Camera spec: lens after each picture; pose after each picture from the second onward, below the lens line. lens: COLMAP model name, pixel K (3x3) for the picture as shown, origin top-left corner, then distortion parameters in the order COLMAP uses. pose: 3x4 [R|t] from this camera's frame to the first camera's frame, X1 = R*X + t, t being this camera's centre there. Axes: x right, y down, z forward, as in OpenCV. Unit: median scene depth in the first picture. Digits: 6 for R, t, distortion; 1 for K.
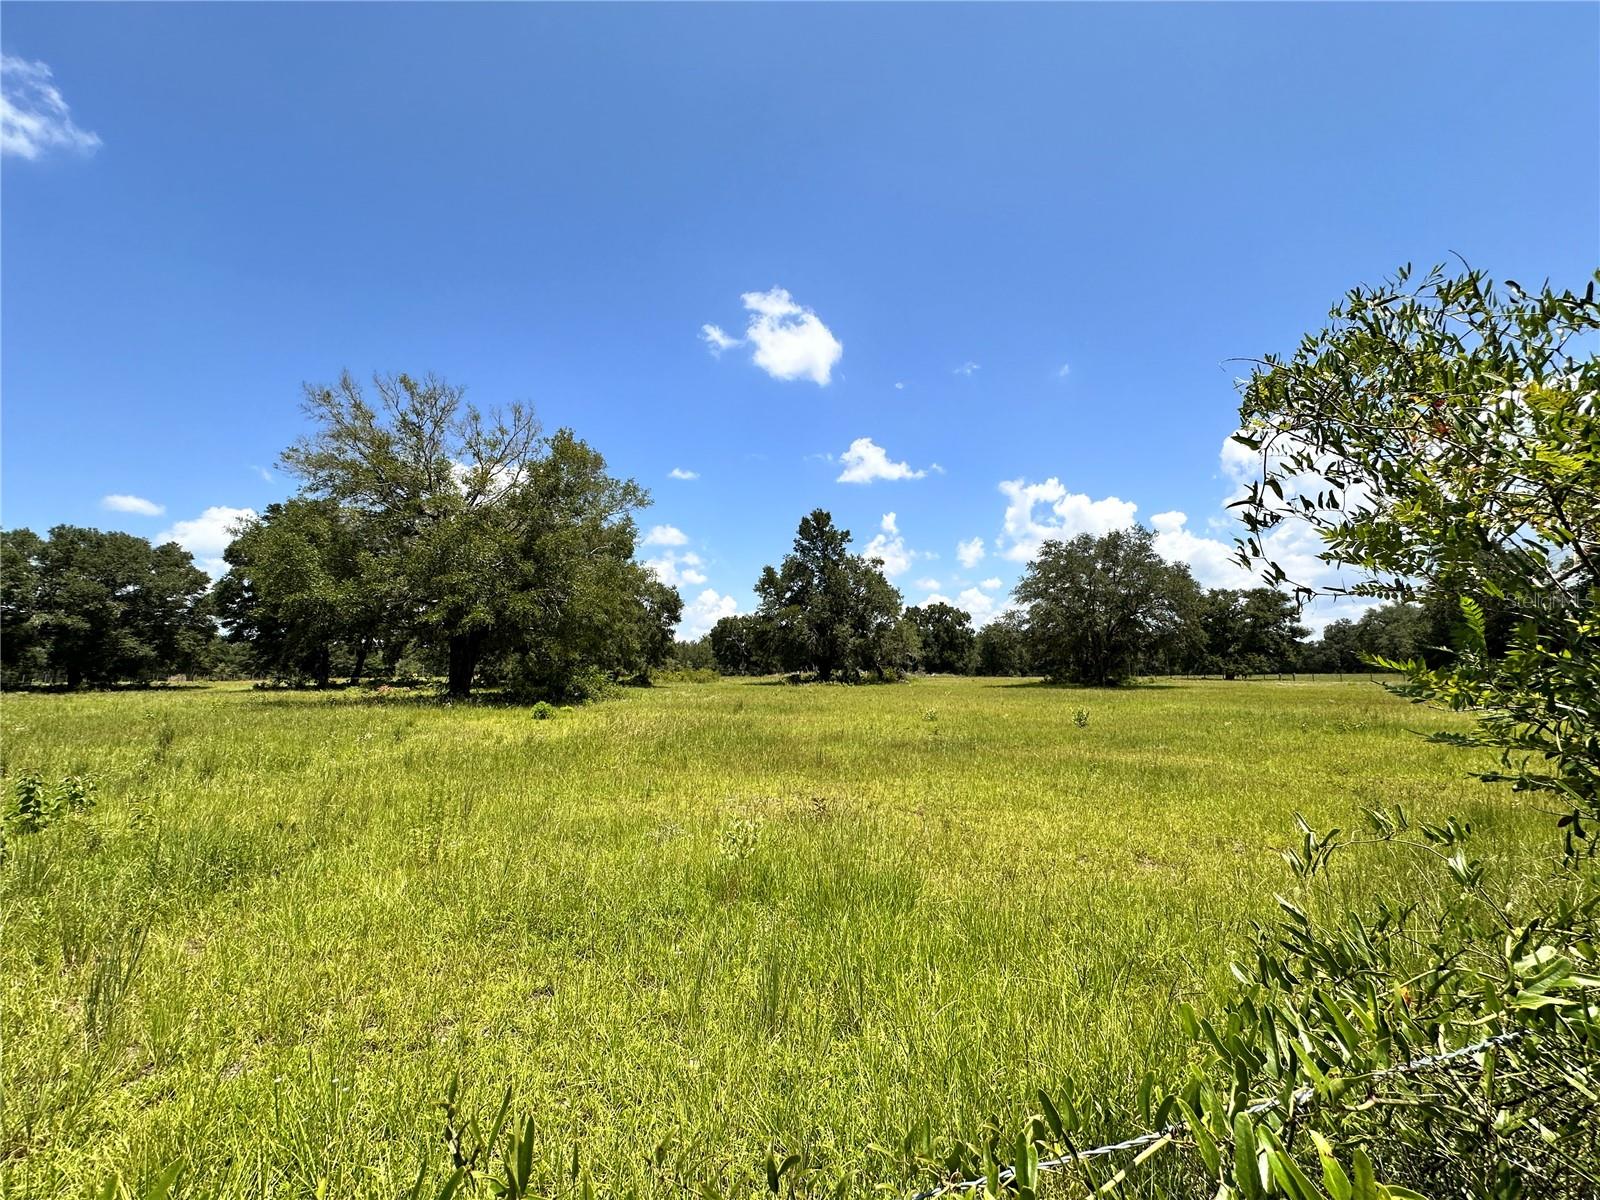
lens RADIAL K [[638.5, 0, 799.5], [0, 638.5, 602.5], [0, 0, 1]] dist [-0.002562, 0.000900]
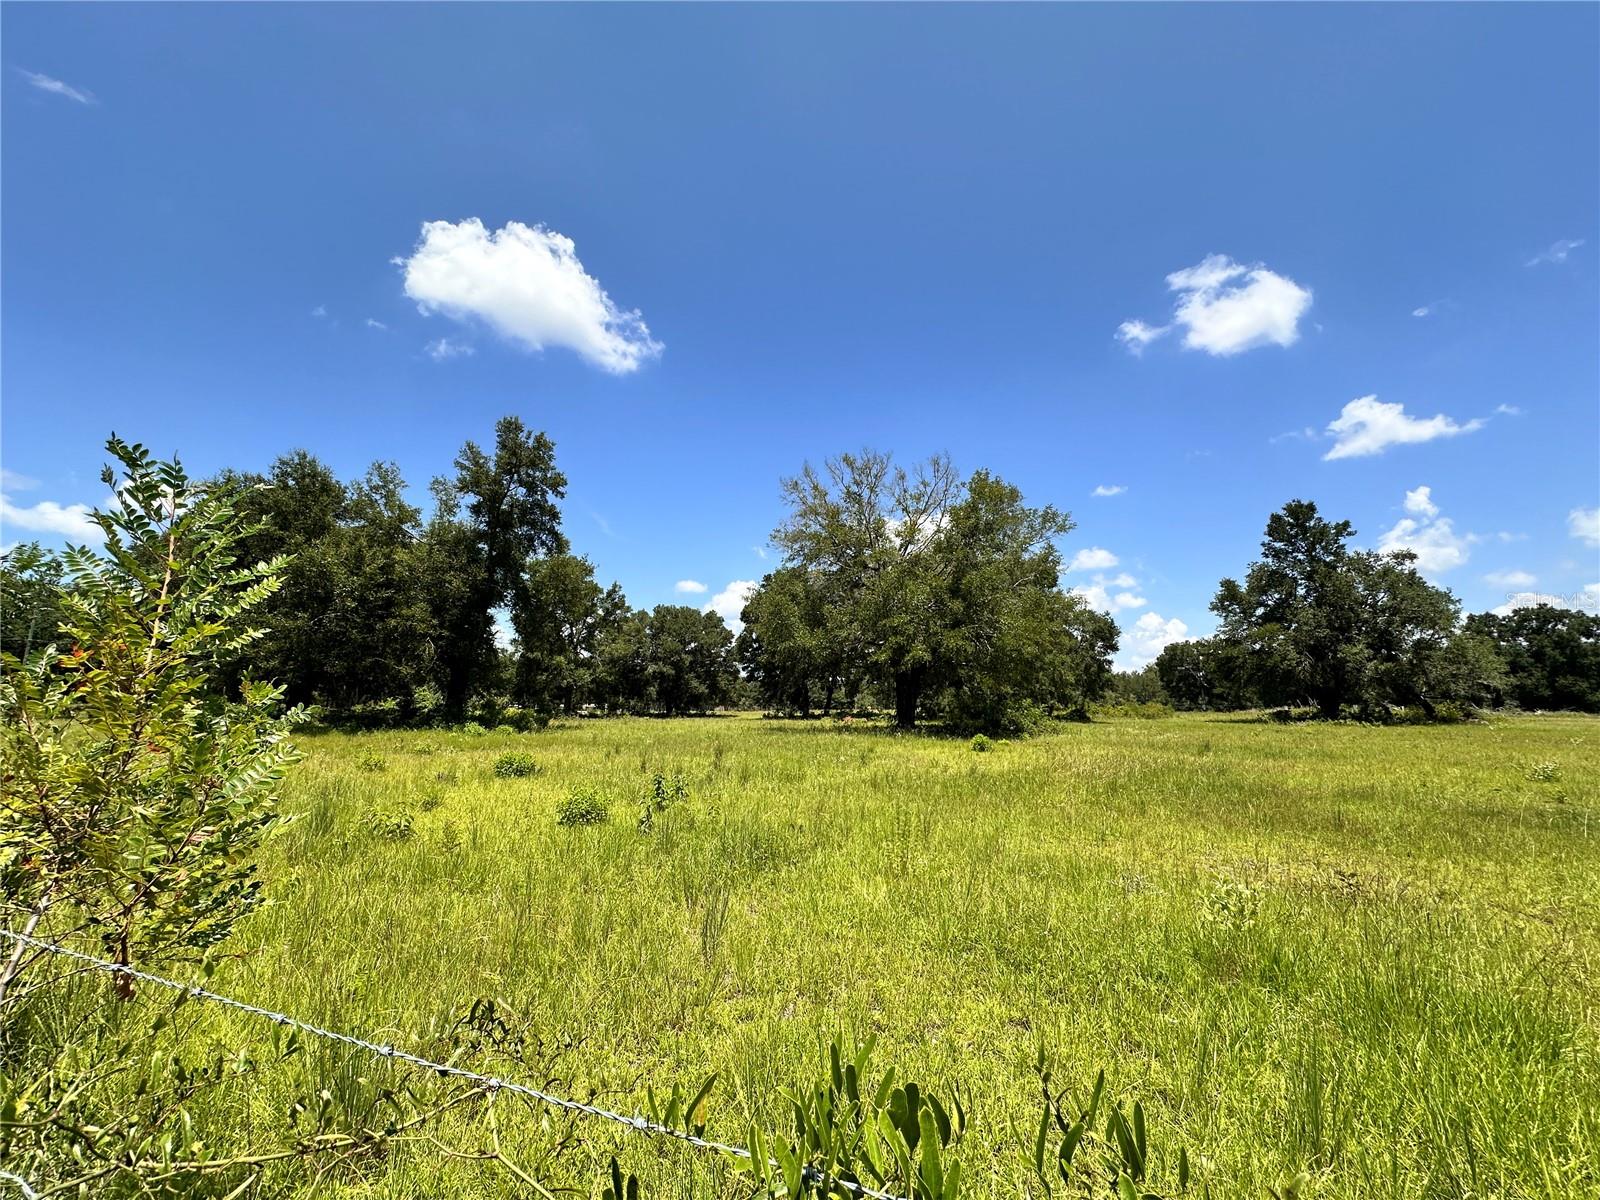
lens RADIAL K [[638.5, 0, 799.5], [0, 638.5, 602.5], [0, 0, 1]] dist [-0.002562, 0.000900]
pose [[0.798111, -0.090825, -0.595626, -0.001694], [0.059618, 0.995626, -0.071934, 0.000169], [0.599554, 0.021901, 0.800034, -0.002274]]
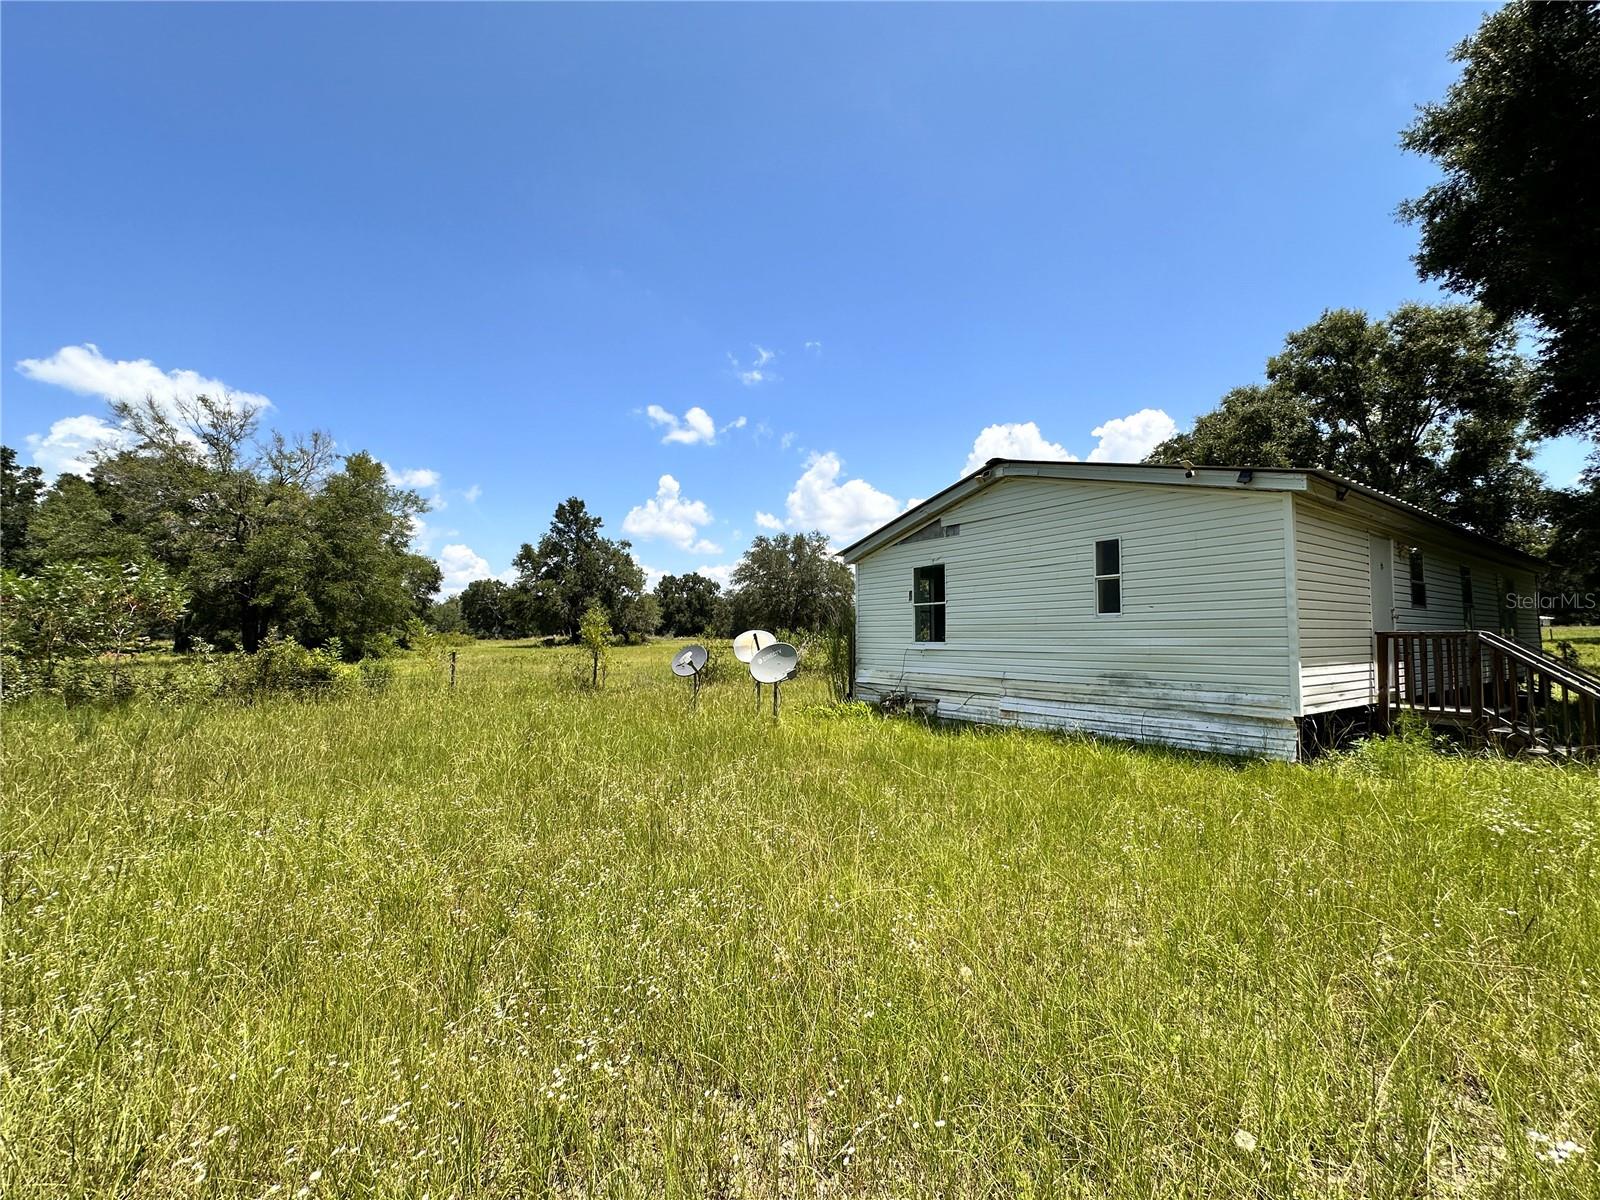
lens RADIAL K [[645.9, 0, 800.3], [0, 645.9, 601.9], [0, 0, 1]] dist [-0.001704, -0.000107]
pose [[0.937308, 0.017587, 0.348058, 0.018254], [-0.037793, 0.997965, 0.051349, -0.053647], [-0.346447, -0.061284, 0.936066, -0.433496]]
